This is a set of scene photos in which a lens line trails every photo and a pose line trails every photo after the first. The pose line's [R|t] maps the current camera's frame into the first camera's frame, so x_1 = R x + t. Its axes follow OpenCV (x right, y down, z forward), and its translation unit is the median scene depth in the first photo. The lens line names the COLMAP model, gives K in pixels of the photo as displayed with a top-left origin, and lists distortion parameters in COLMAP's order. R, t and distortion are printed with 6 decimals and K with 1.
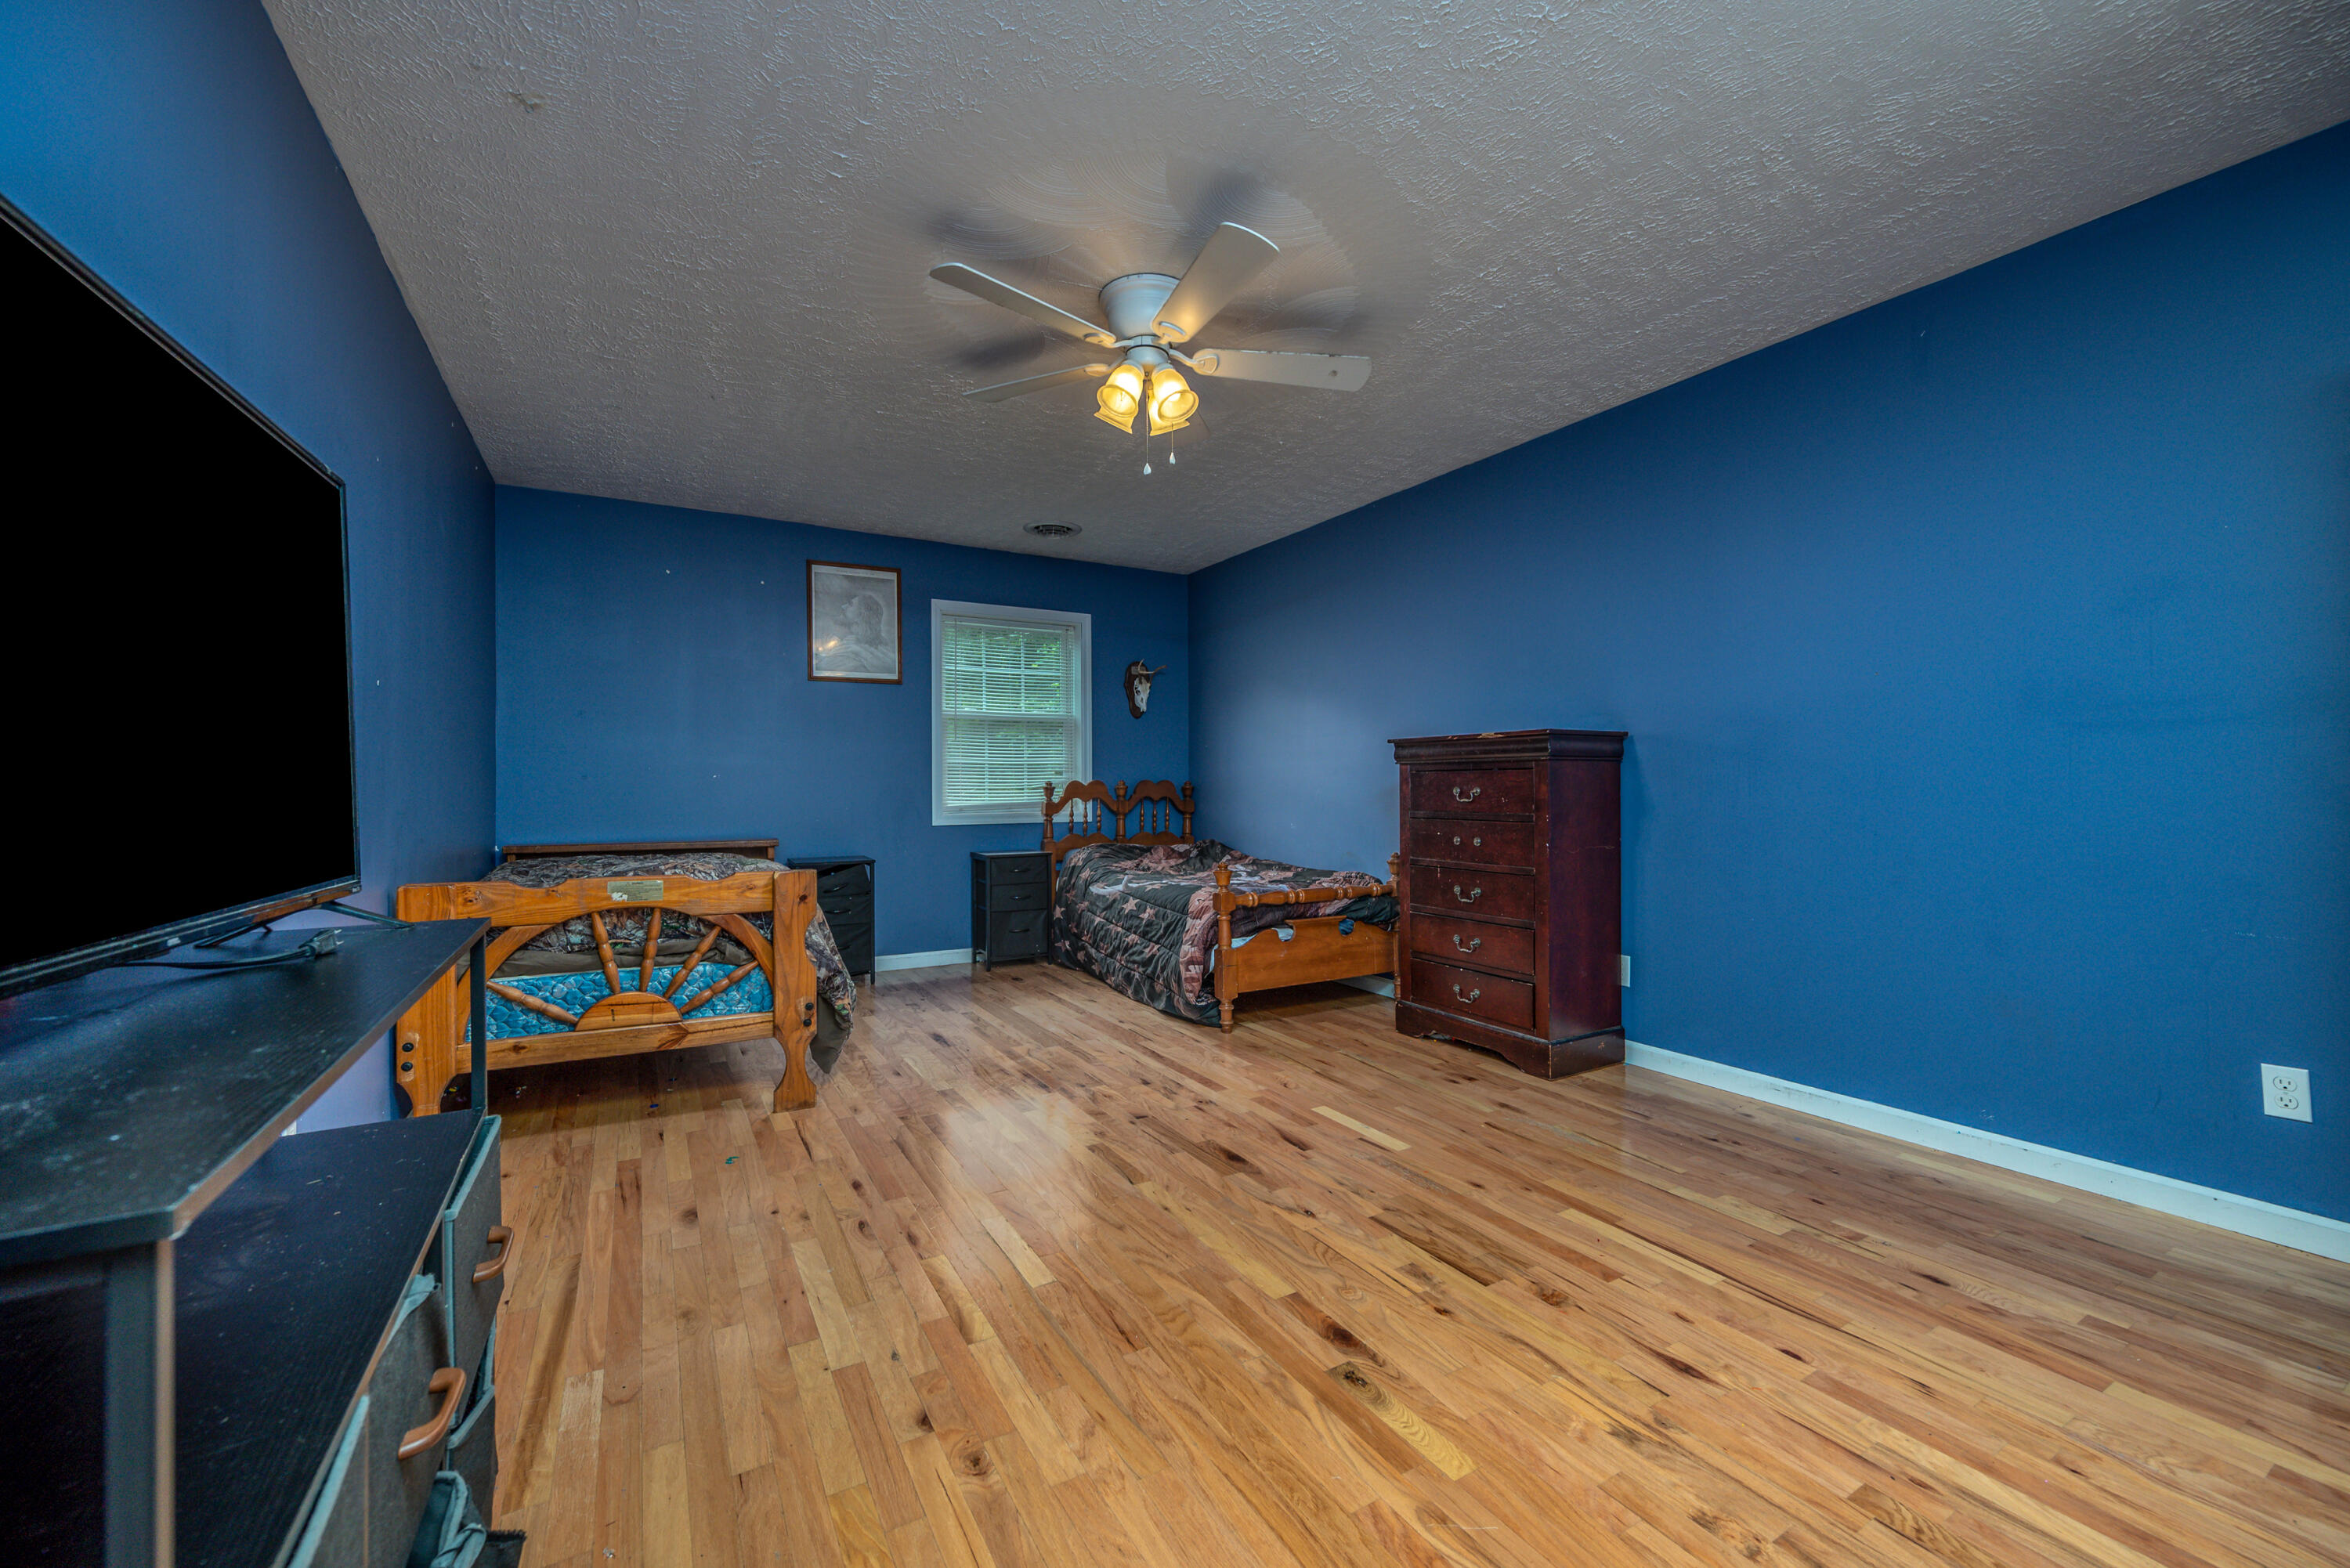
lens RADIAL K [[926.6, 0, 1180.0], [0, 926.6, 779.4], [0, 0, 1]] dist [-0.000561, 0.000085]
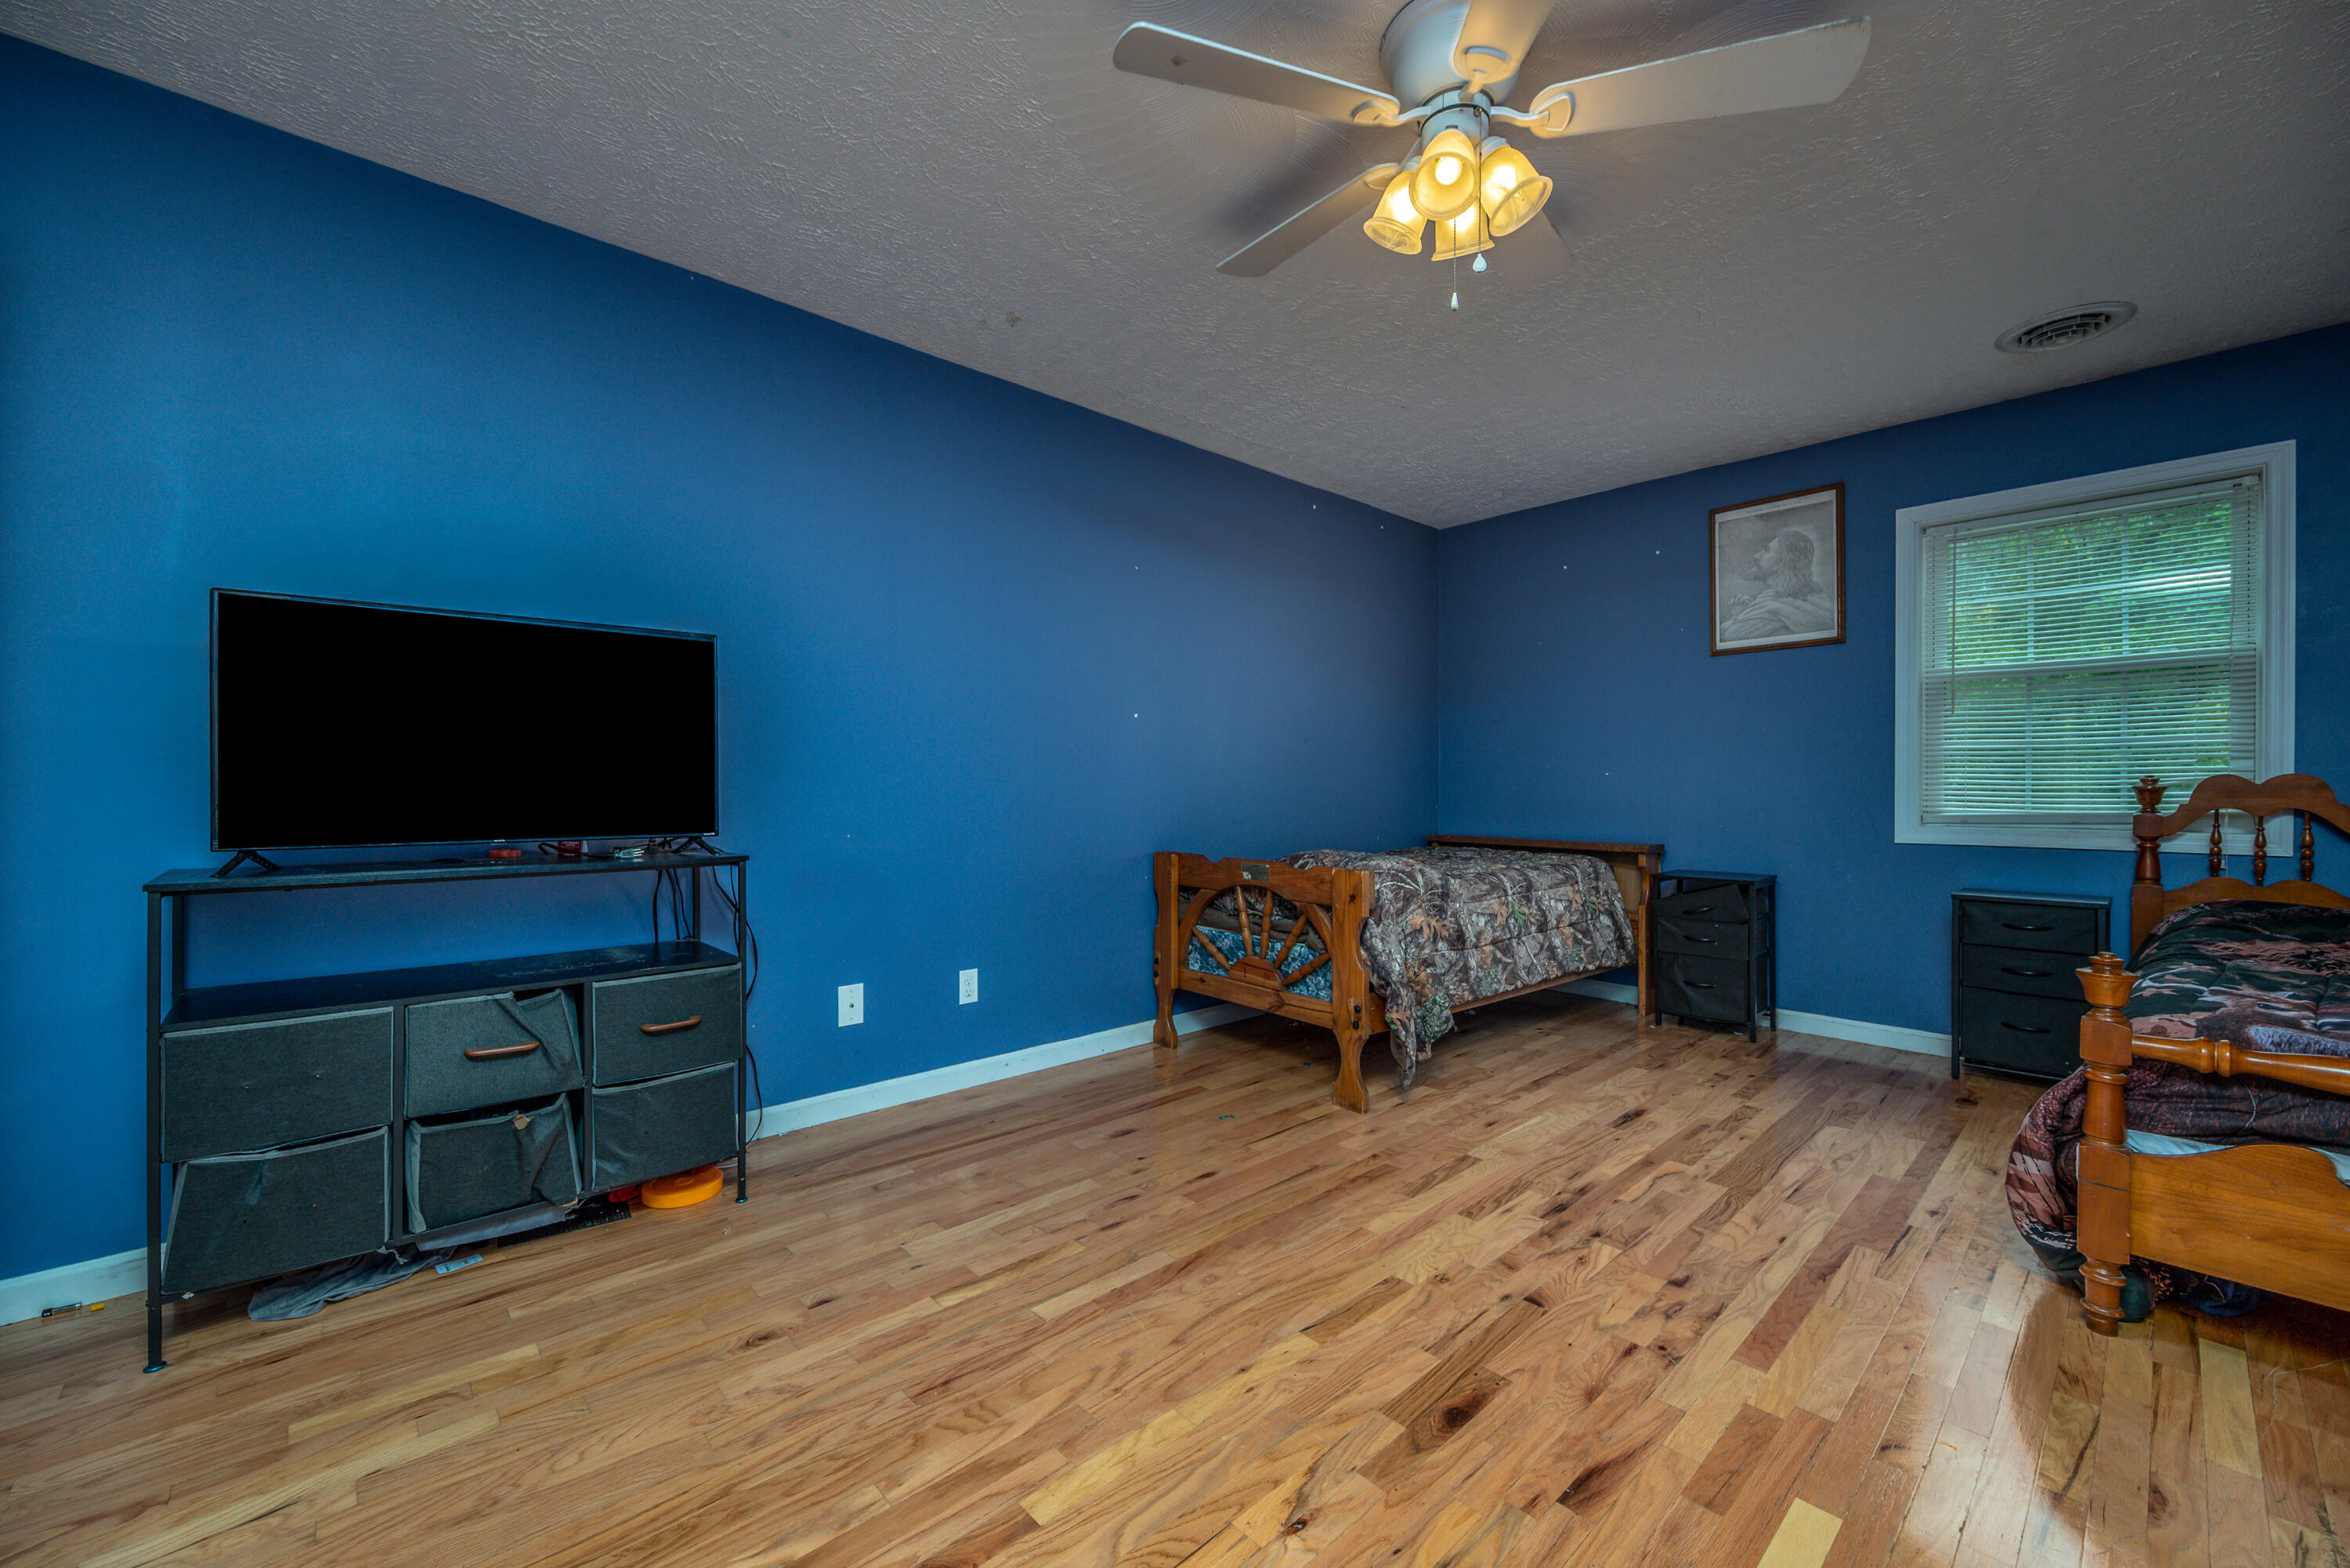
lens RADIAL K [[927.8, 0, 1178.9], [0, 927.8, 787.3], [0, 0, 1]] dist [-0.000904, -0.000282]
pose [[0.212297, 0.004586, -0.977195, 0.487279], [0.005401, 0.999968, 0.005866, 0.003634], [0.977190, -0.006523, 0.212265, 0.574899]]
